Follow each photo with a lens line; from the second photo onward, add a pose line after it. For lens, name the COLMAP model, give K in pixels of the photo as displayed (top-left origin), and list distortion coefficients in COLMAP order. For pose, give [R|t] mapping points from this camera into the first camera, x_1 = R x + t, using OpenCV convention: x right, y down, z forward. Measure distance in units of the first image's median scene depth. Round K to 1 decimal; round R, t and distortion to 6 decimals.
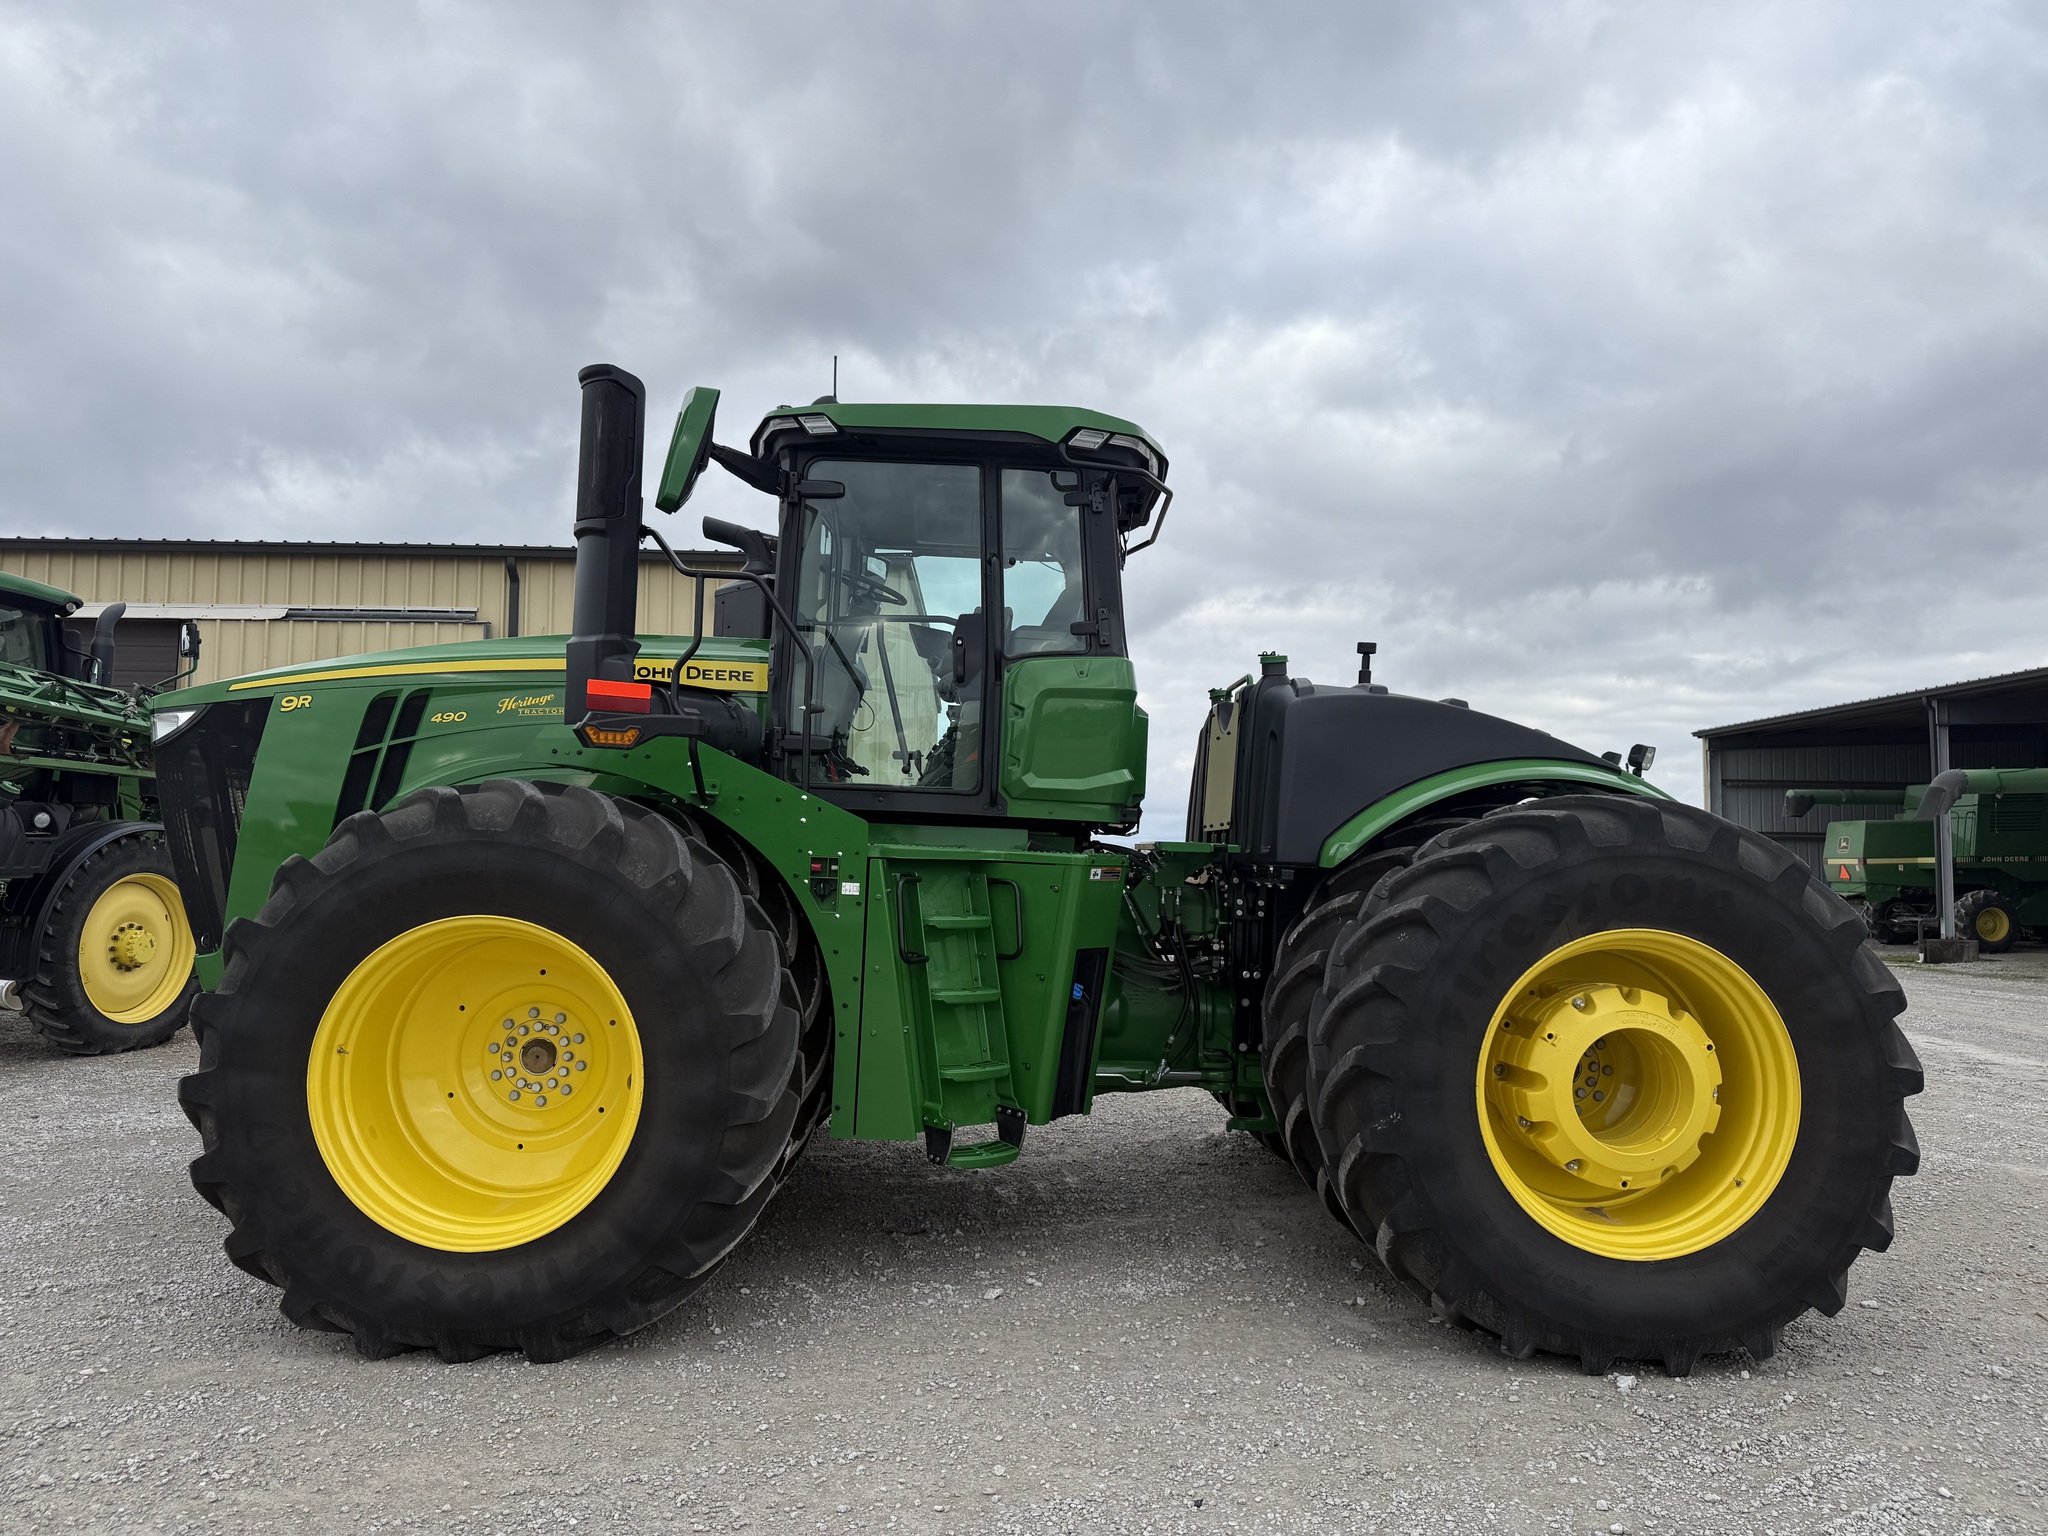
lens RADIAL K [[1432.1, 0, 1018.4], [0, 1432.1, 763.0], [0, 0, 1]] dist [0.014148, -0.023886]
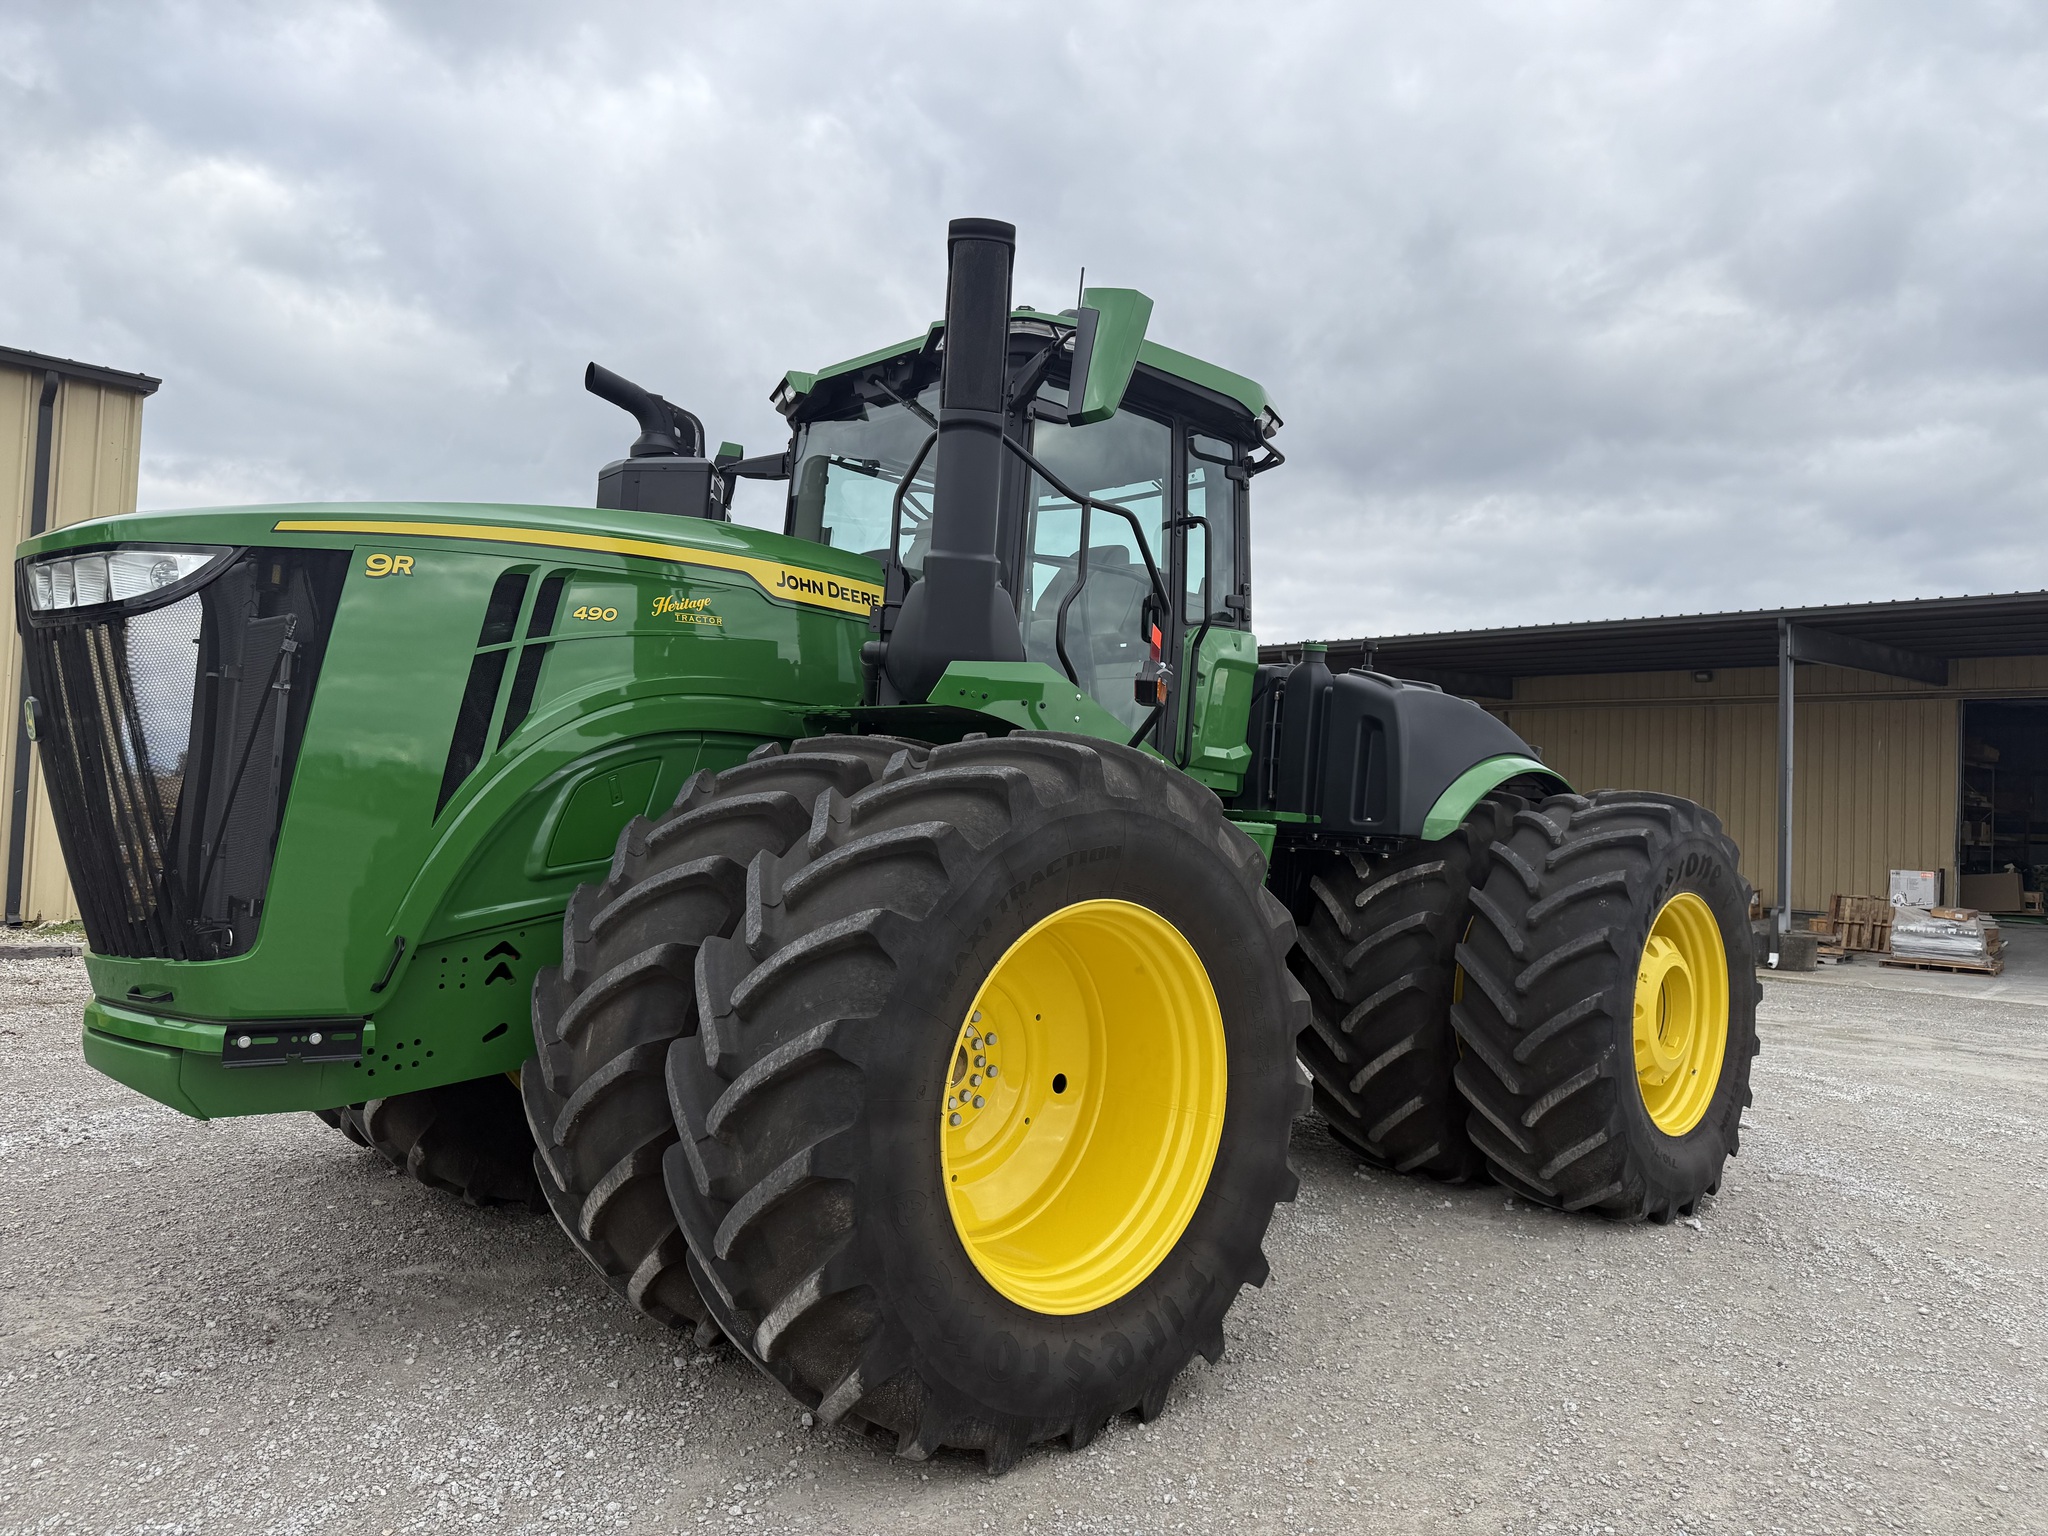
lens RADIAL K [[1441.8, 0, 964.4], [0, 1441.8, 721.1], [0, 0, 1]] dist [0.006737, 0.036680]
pose [[0.742901, 0.060049, 0.666703, -0.252391], [-0.079744, 0.996815, -0.000924, 0.002728], [-0.664635, -0.052479, 0.745323, 0.111940]]
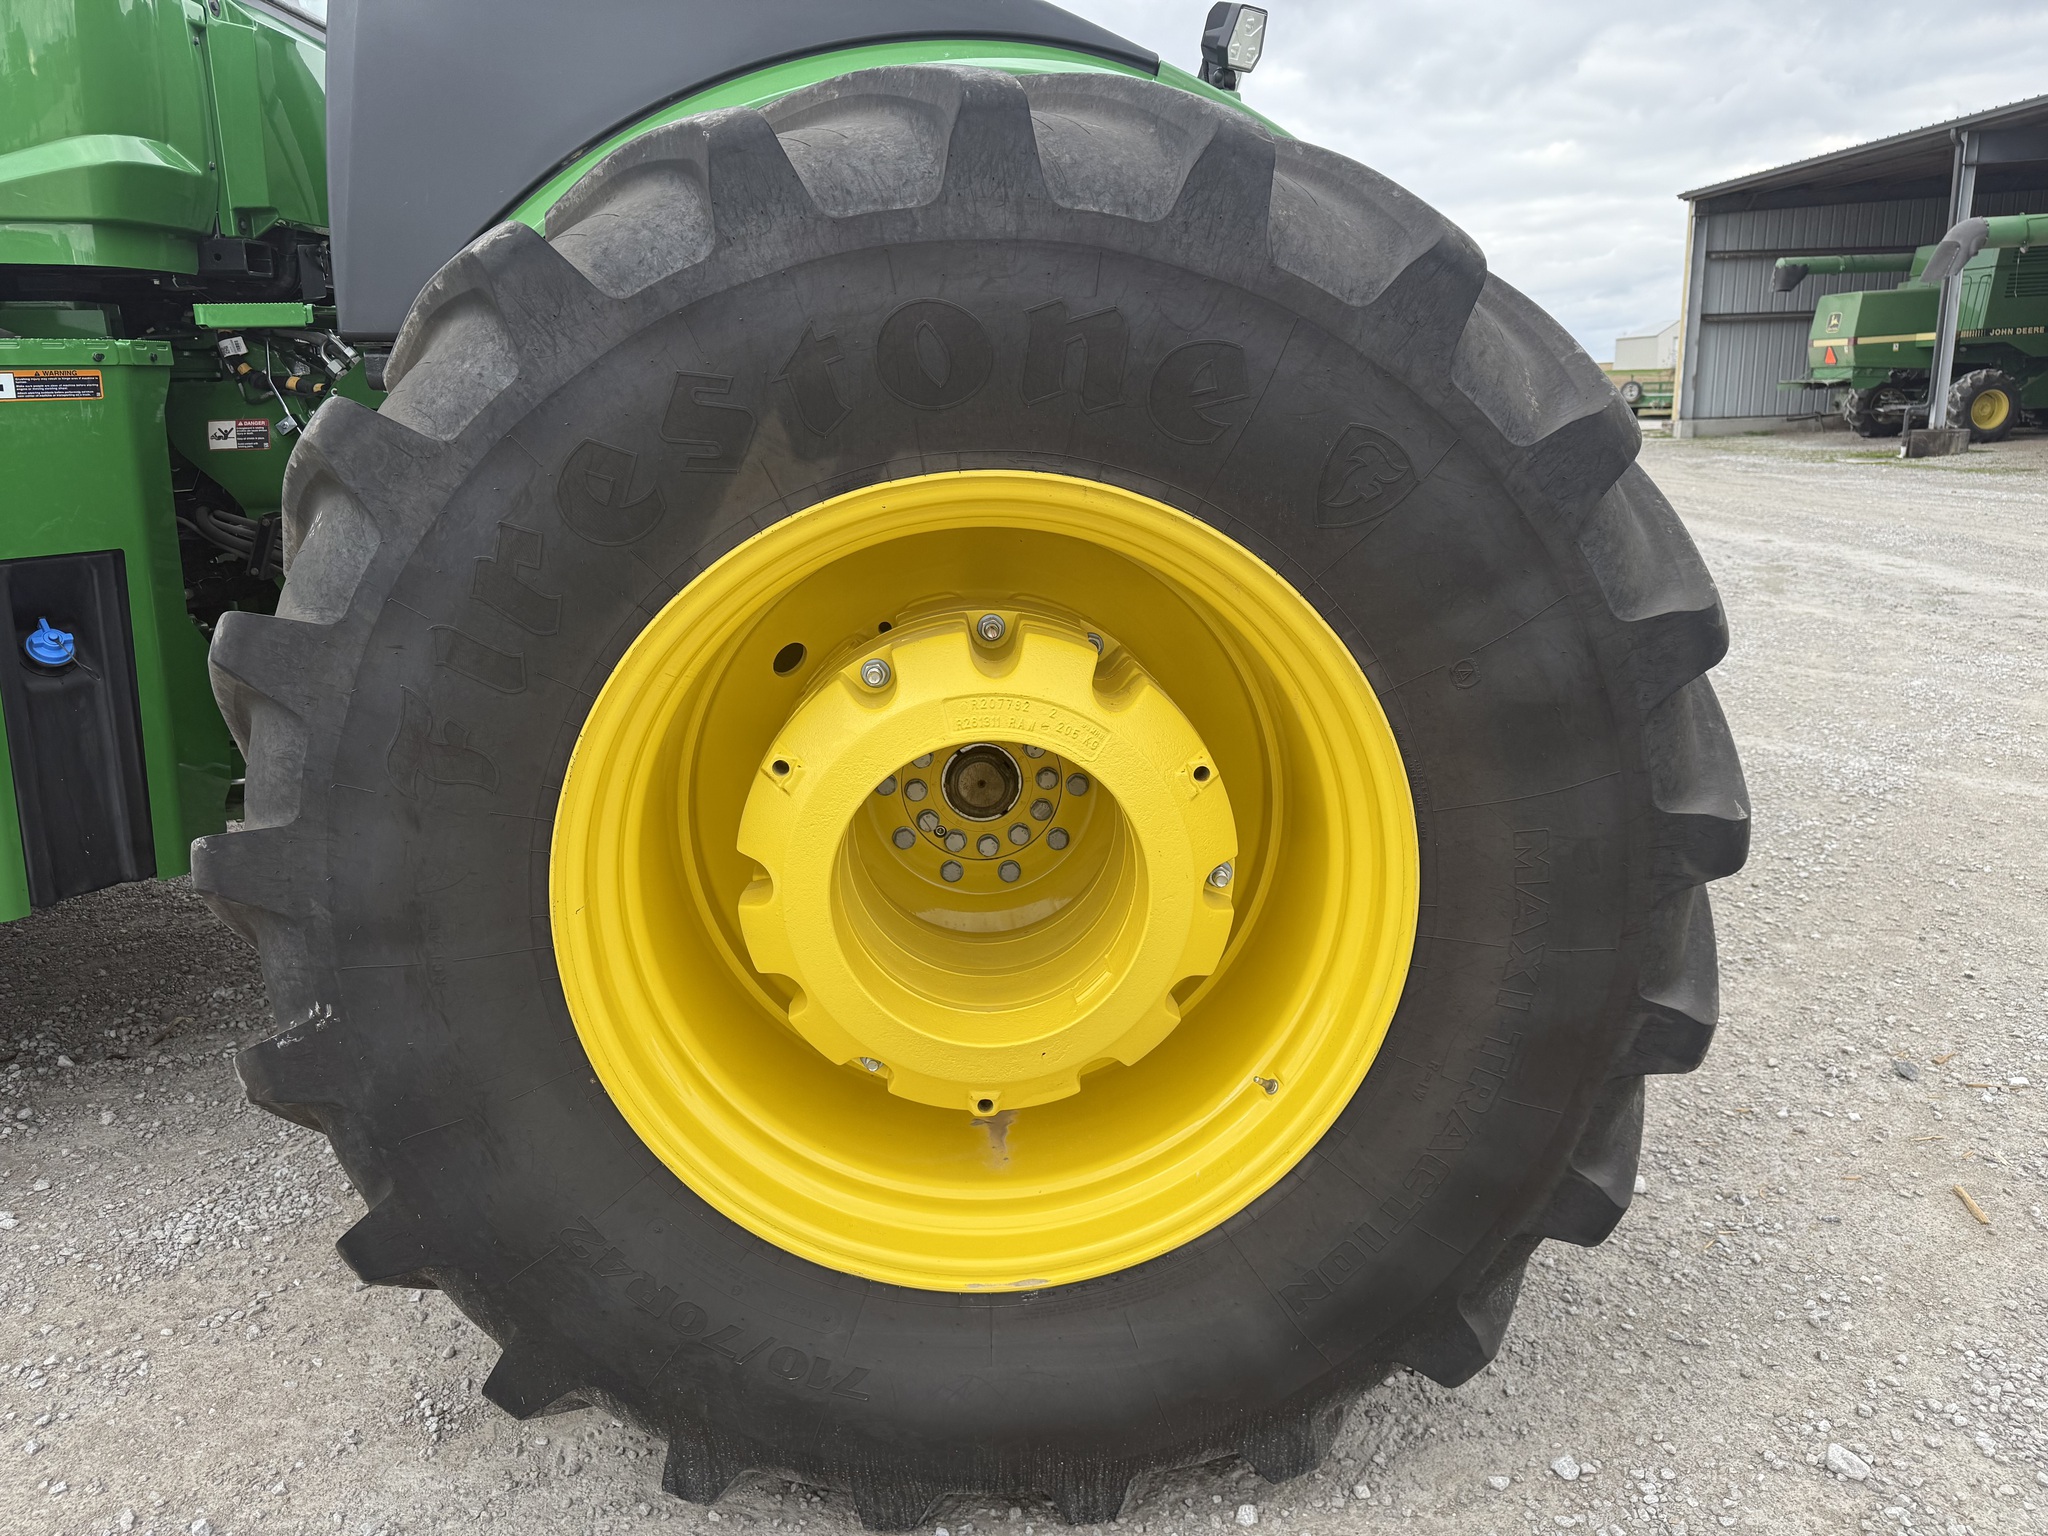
lens RADIAL K [[1432.1, 0, 1018.4], [0, 1432.1, 763.0], [0, 0, 1]] dist [0.014148, -0.023886]
pose [[0.998971, -0.045304, 0.002074, 0.110983], [0.042276, 0.946809, 0.319005, 0.018535], [-0.016416, -0.318590, 0.947751, 0.164670]]
